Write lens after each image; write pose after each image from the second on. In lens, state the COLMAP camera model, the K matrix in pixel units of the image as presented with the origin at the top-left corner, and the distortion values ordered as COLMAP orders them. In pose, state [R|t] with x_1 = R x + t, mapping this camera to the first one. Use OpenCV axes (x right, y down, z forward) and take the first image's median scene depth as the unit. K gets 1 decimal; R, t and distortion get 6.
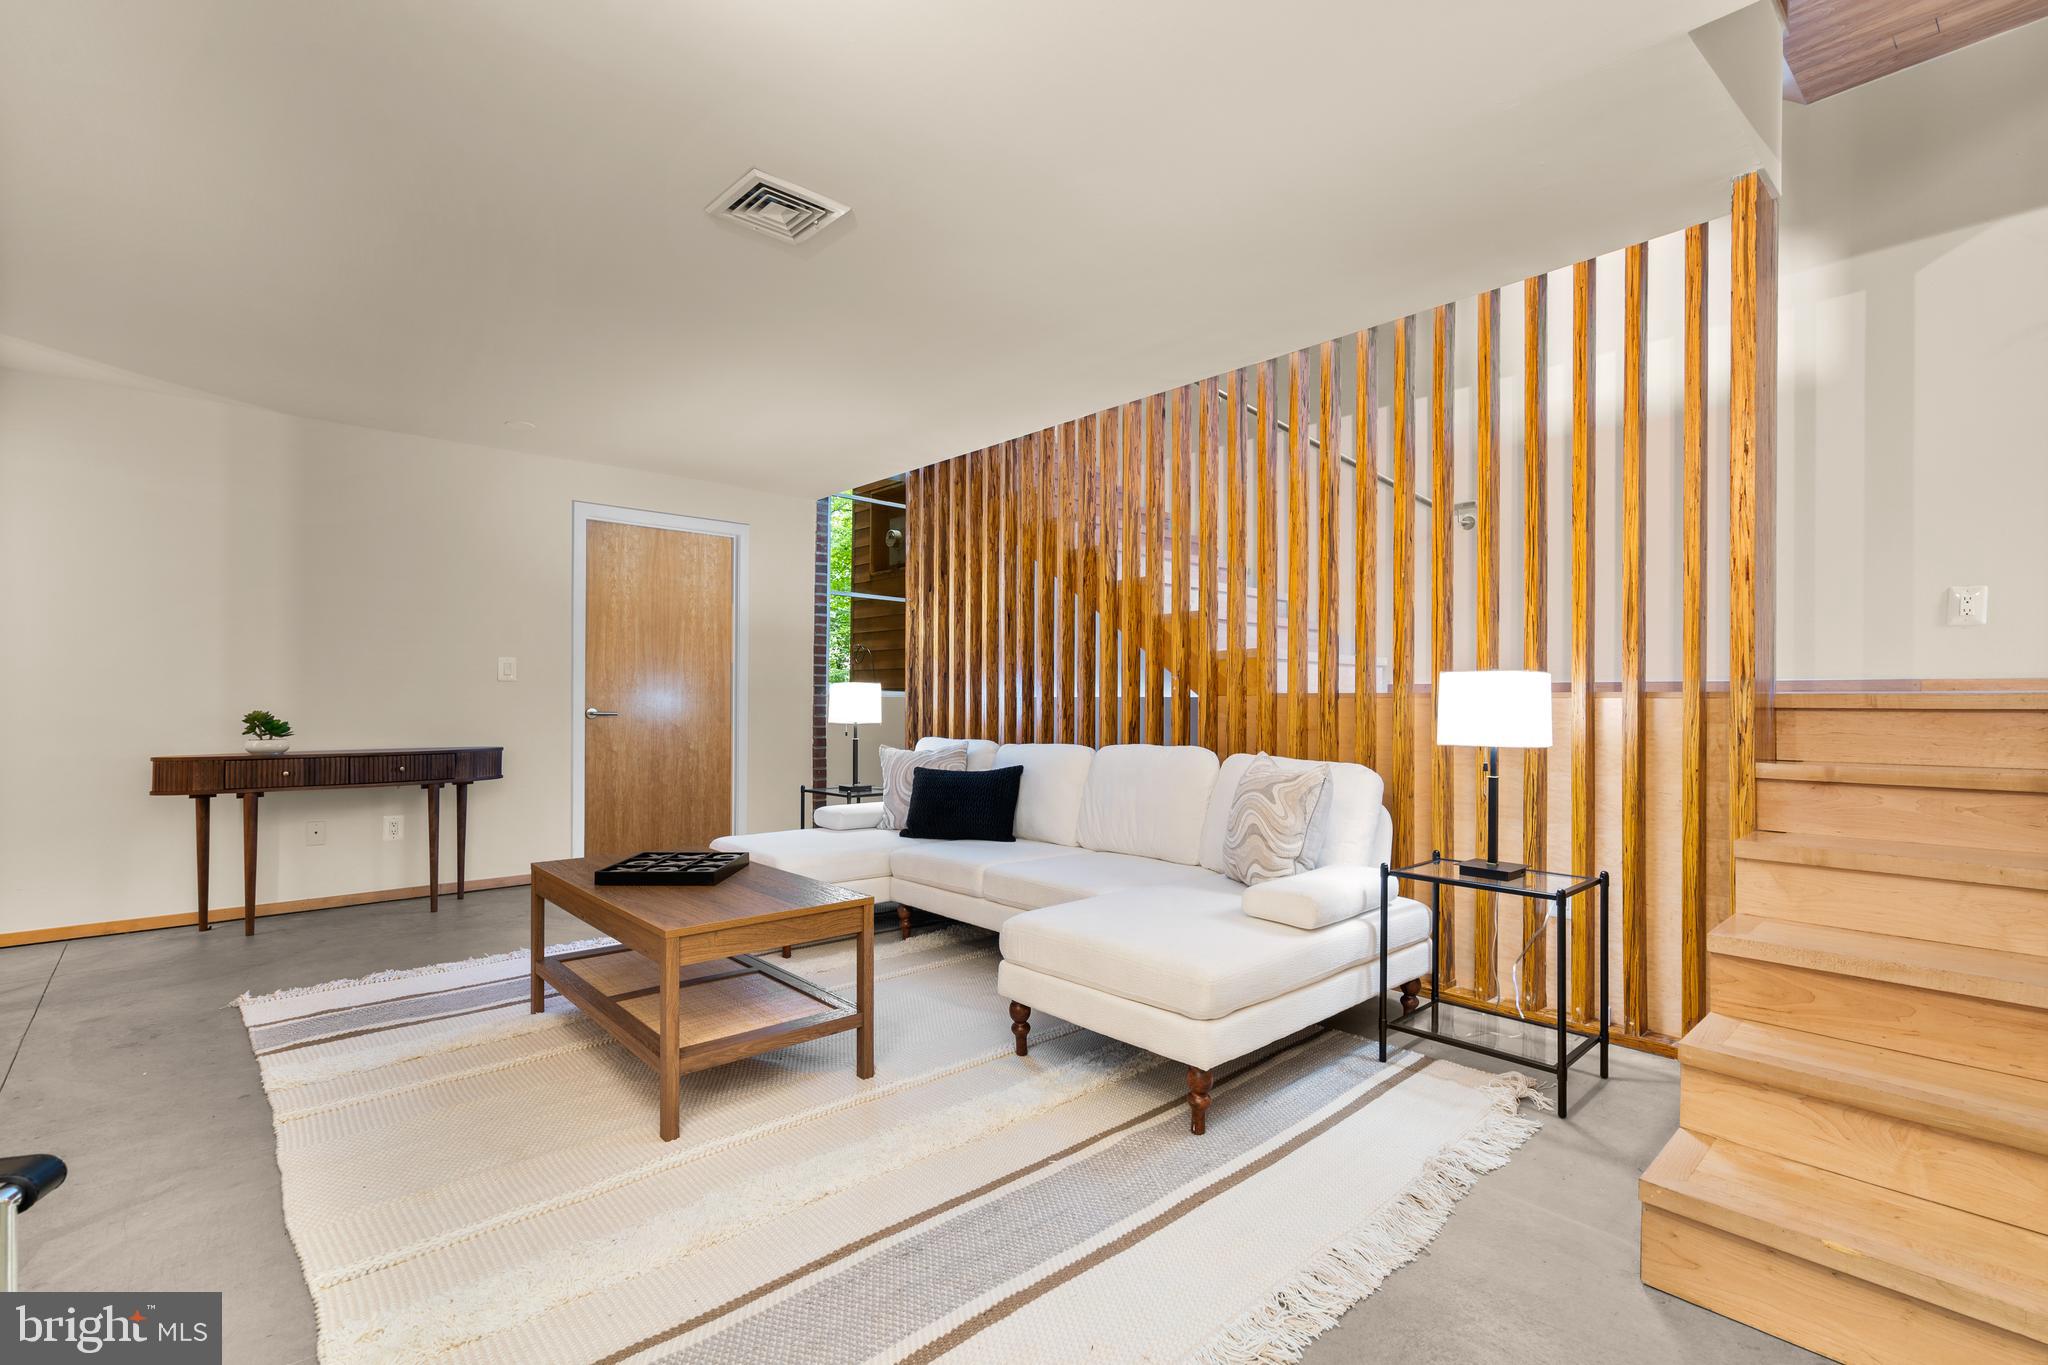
lens RADIAL K [[933.5, 0, 1025.3], [0, 933.5, 689.3], [0, 0, 1]] dist [-0.004419, 0.000704]
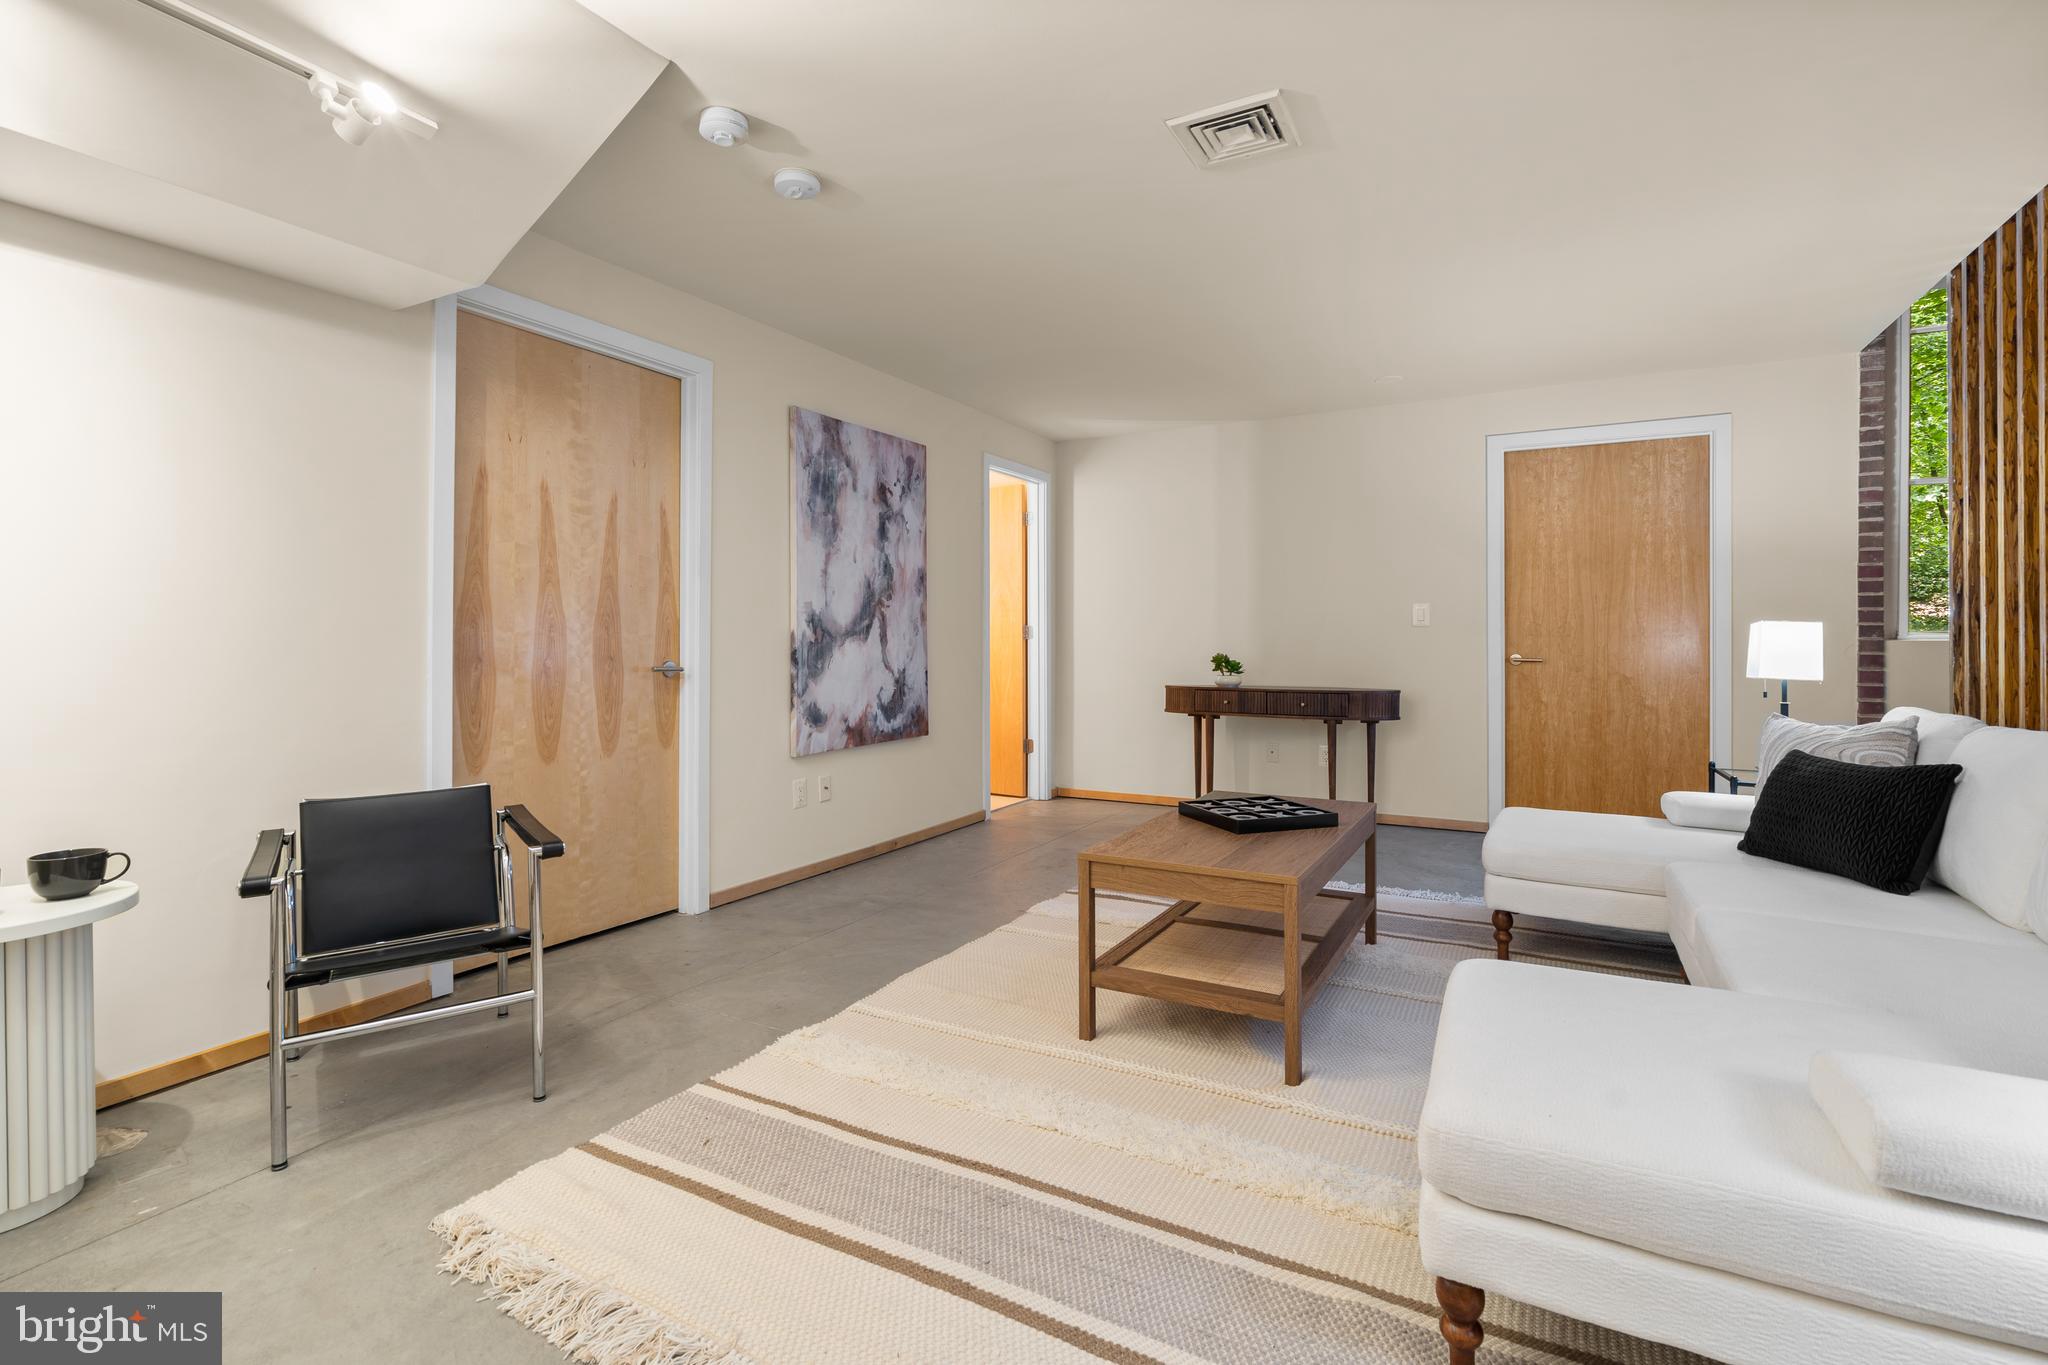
lens RADIAL K [[958.5, 0, 1019.7], [0, 958.5, 632.0], [0, 0, 1]] dist [-0.003541, -0.000127]
pose [[0.320039, -0.011593, -0.947333, 0.314344], [0.011379, 0.999900, -0.008392, 0.000897], [0.947336, -0.008094, 0.320139, 0.254128]]
